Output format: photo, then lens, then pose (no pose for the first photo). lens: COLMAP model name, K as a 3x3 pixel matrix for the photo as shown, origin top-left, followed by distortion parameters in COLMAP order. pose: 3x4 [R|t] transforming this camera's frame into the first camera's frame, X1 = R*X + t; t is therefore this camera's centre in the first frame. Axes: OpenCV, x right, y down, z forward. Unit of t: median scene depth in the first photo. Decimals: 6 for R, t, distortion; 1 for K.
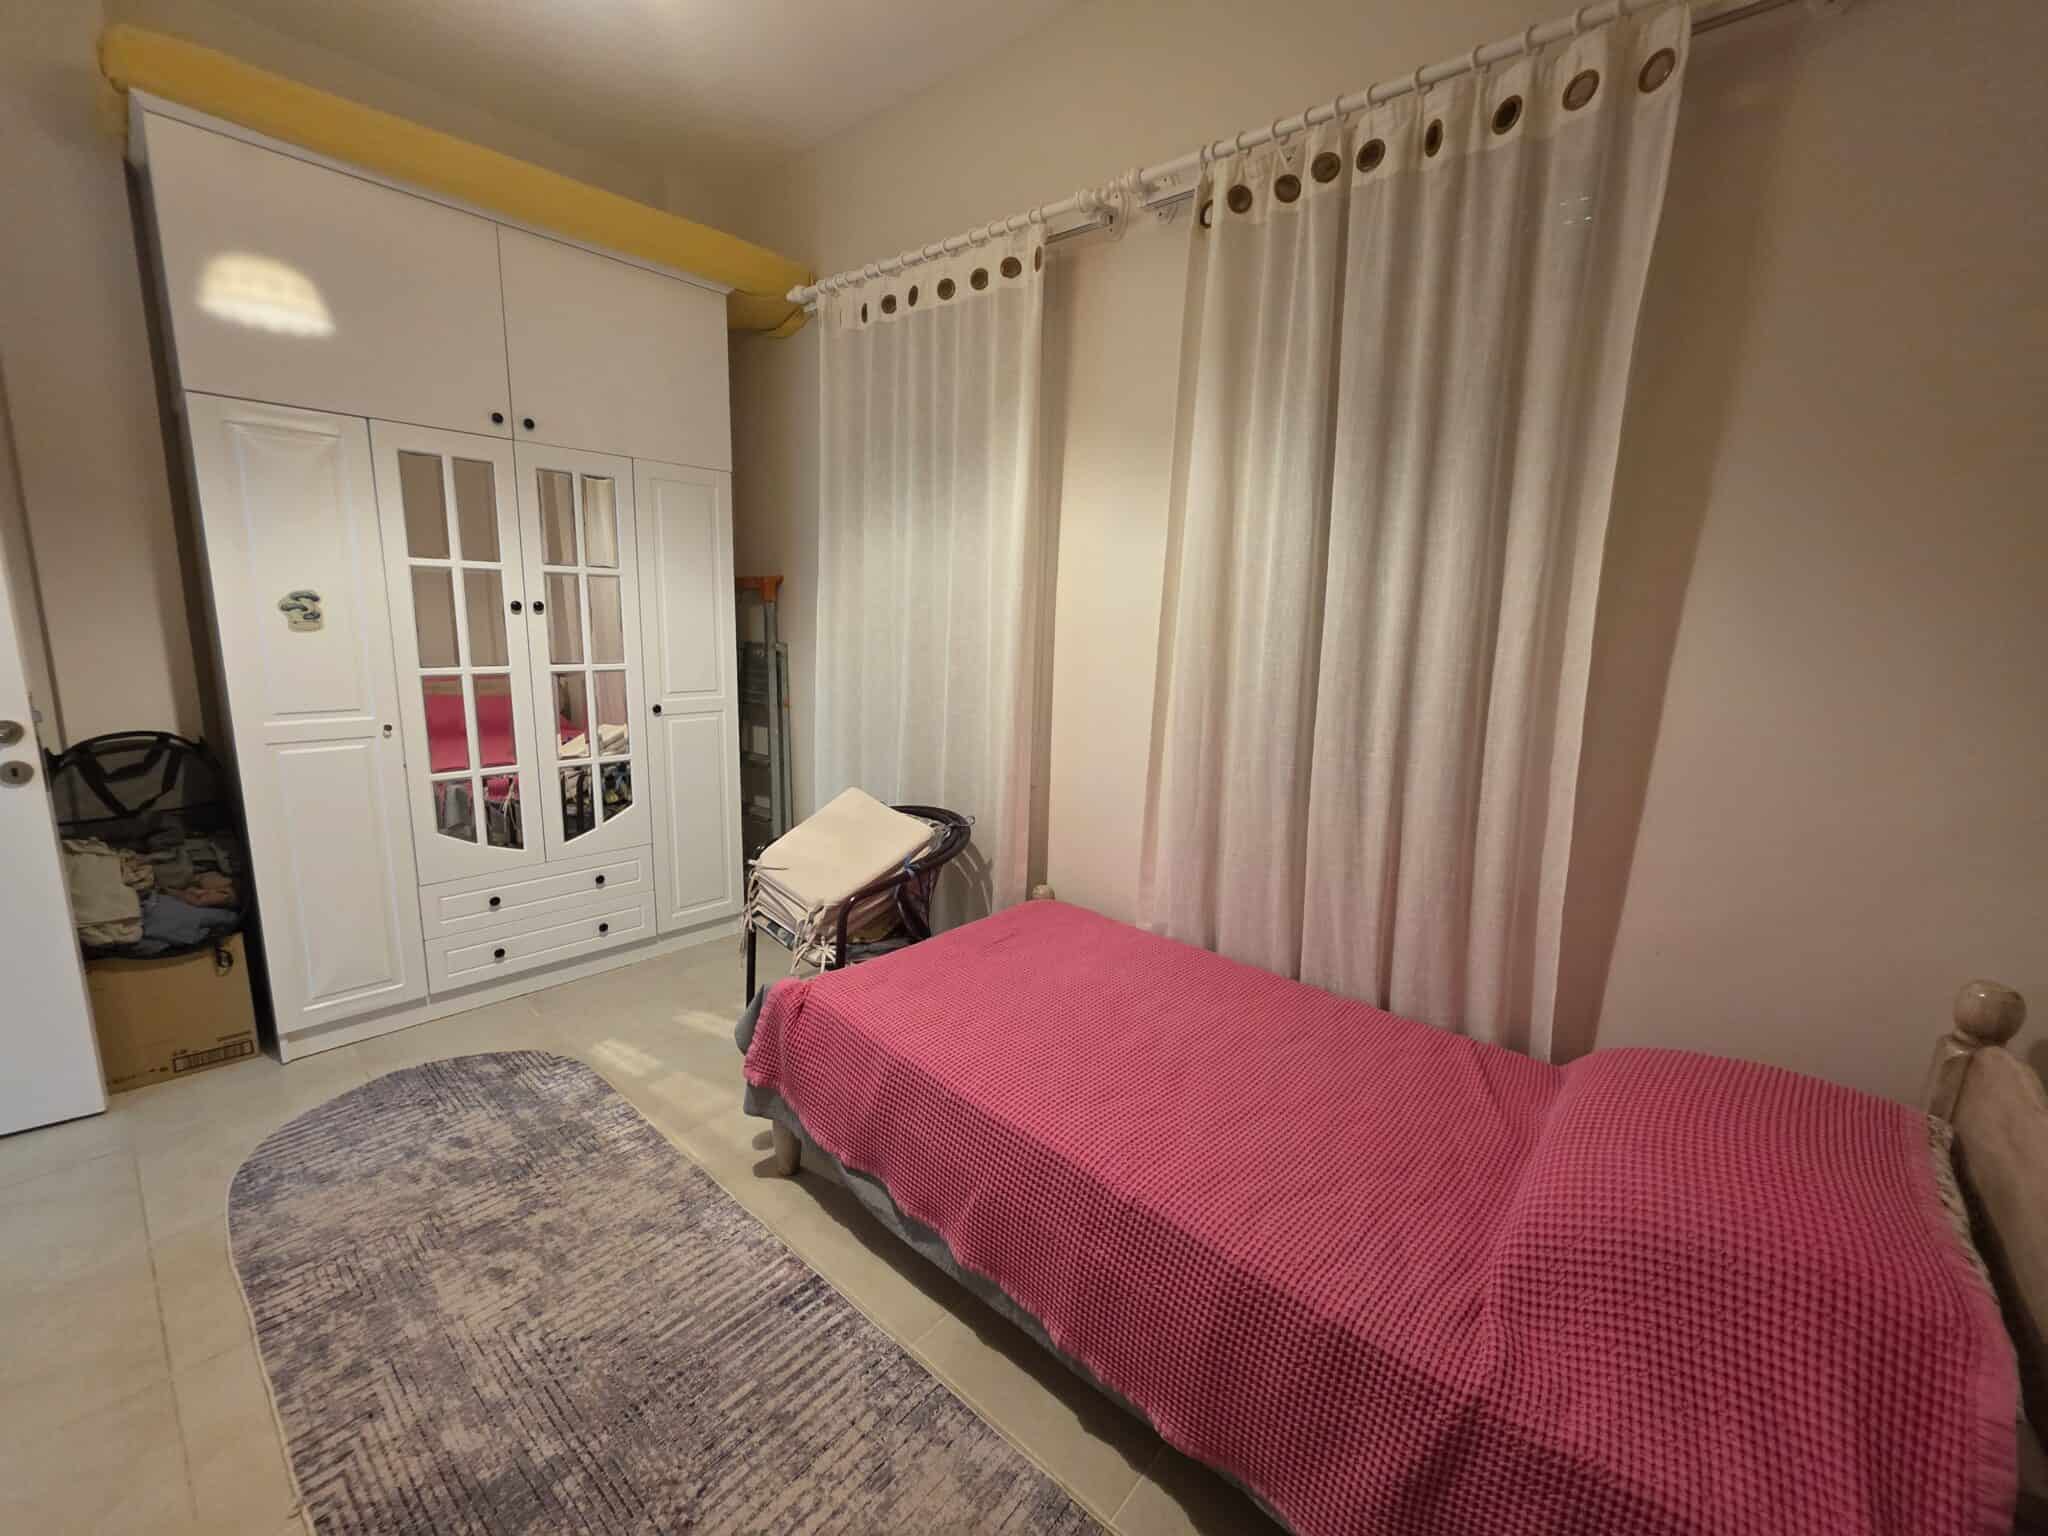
lens RADIAL K [[817.4, 0, 1030.6], [0, 817.4, 762.3], [0, 0, 1]] dist [0.001680, -0.000705]
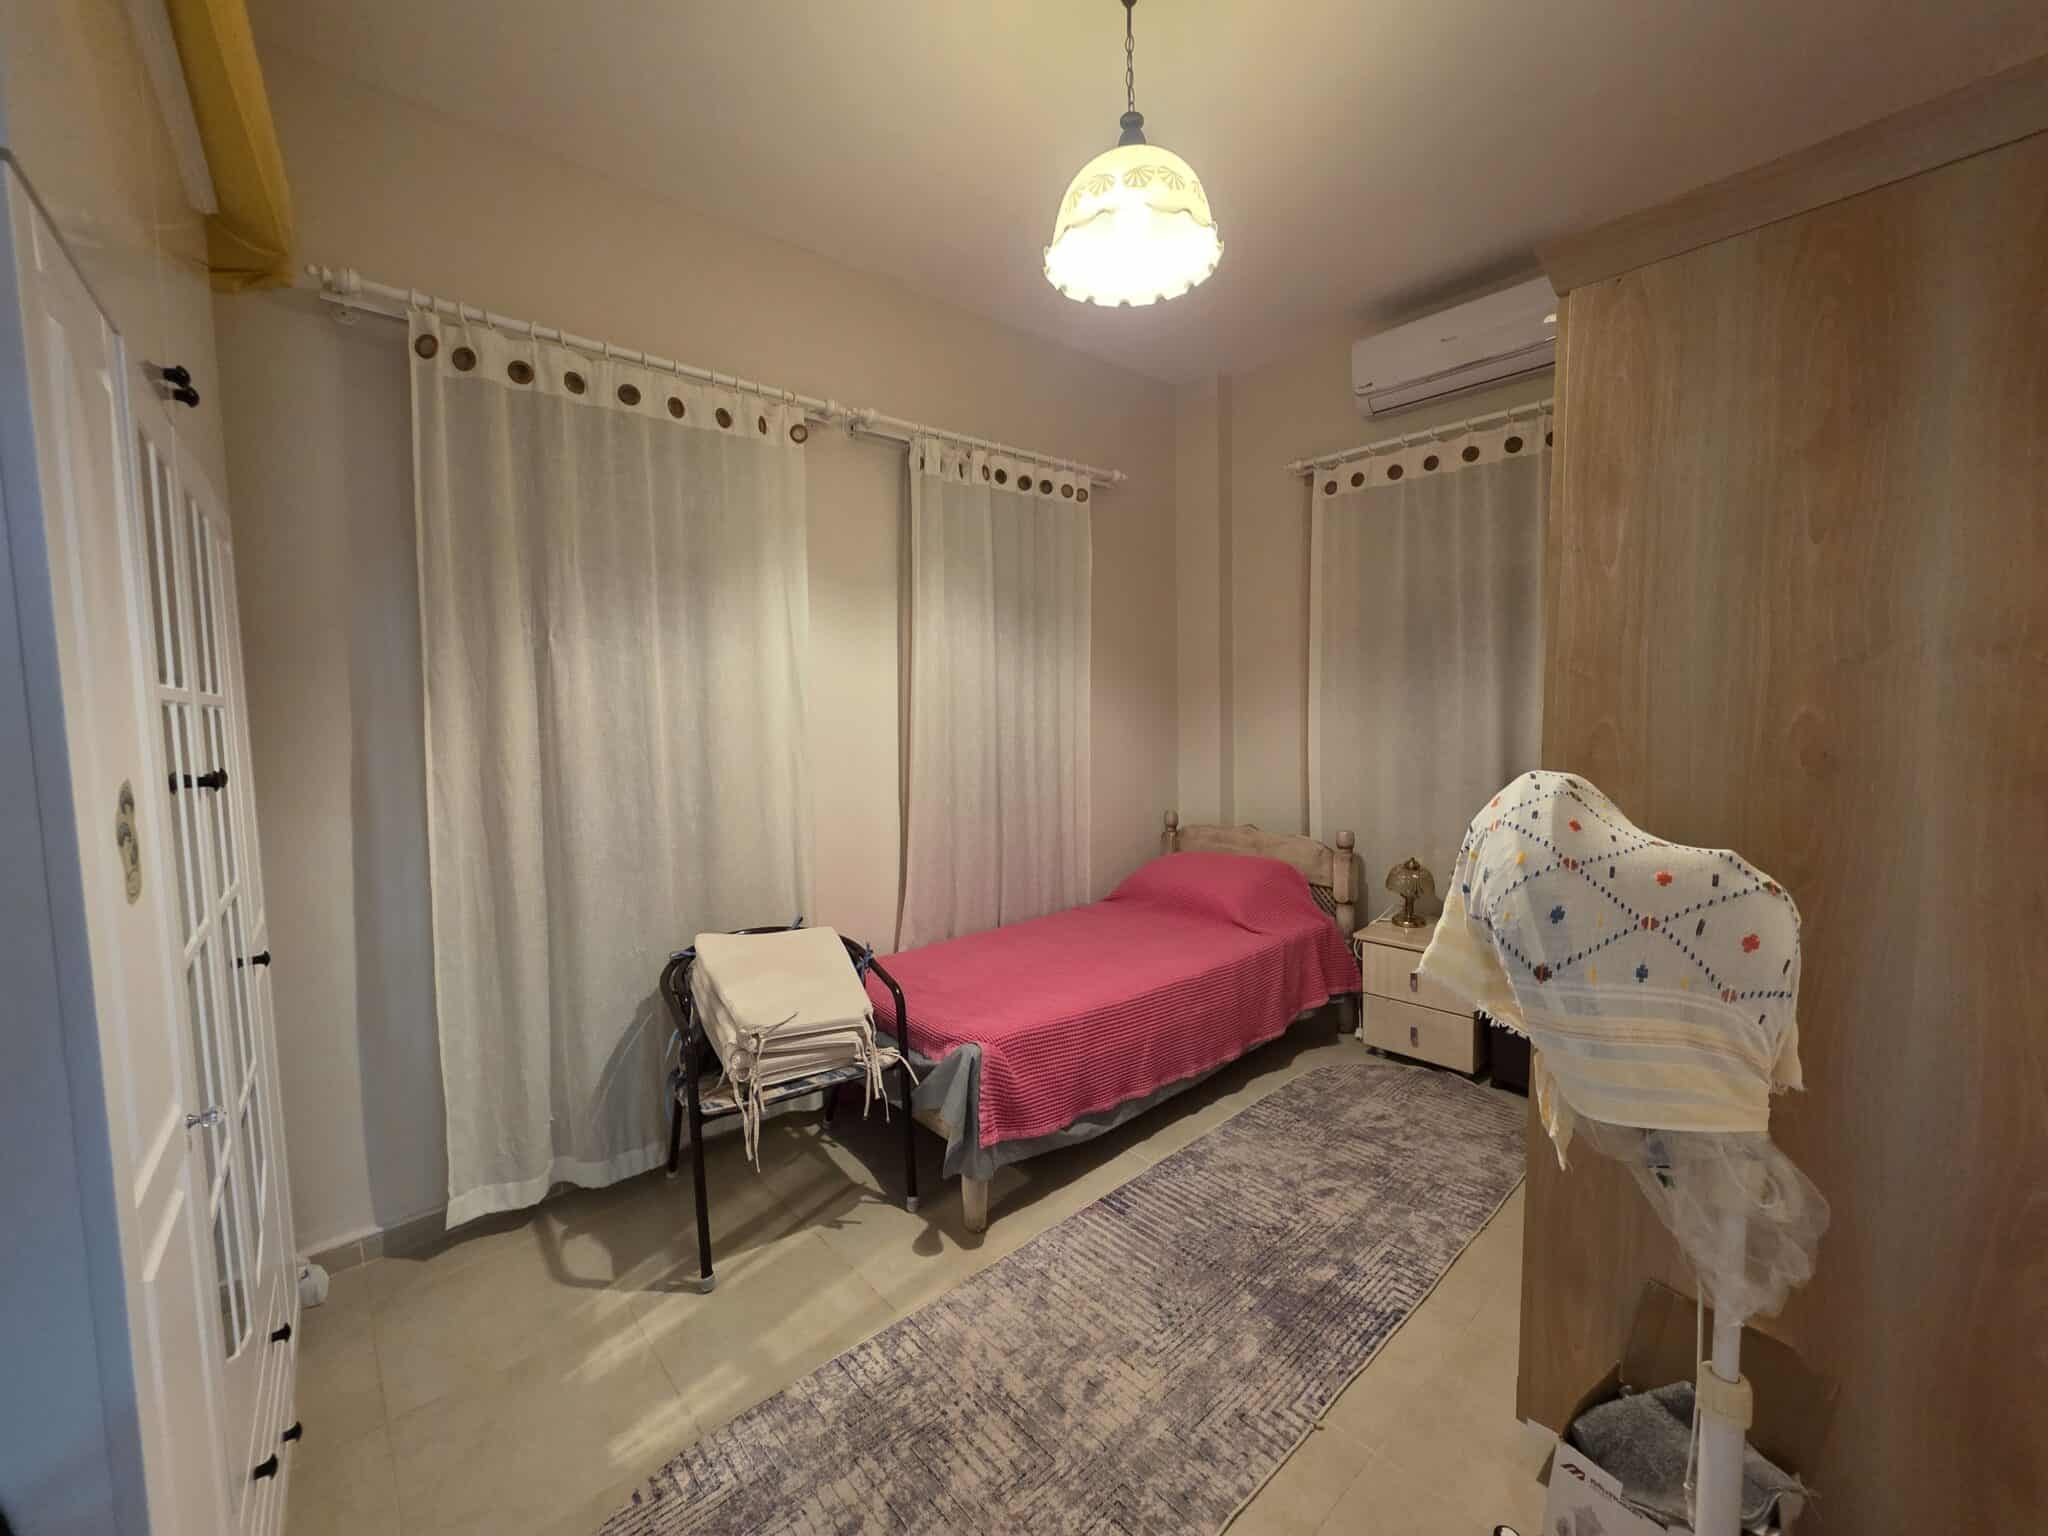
lens RADIAL K [[817.4, 0, 1030.6], [0, 817.4, 762.3], [0, 0, 1]] dist [0.001680, -0.000705]
pose [[0.140139, -0.107994, 0.984225, -1.646959], [0.217131, 0.973190, 0.075867, -0.223486], [-0.966031, 0.203074, 0.159831, 0.798759]]
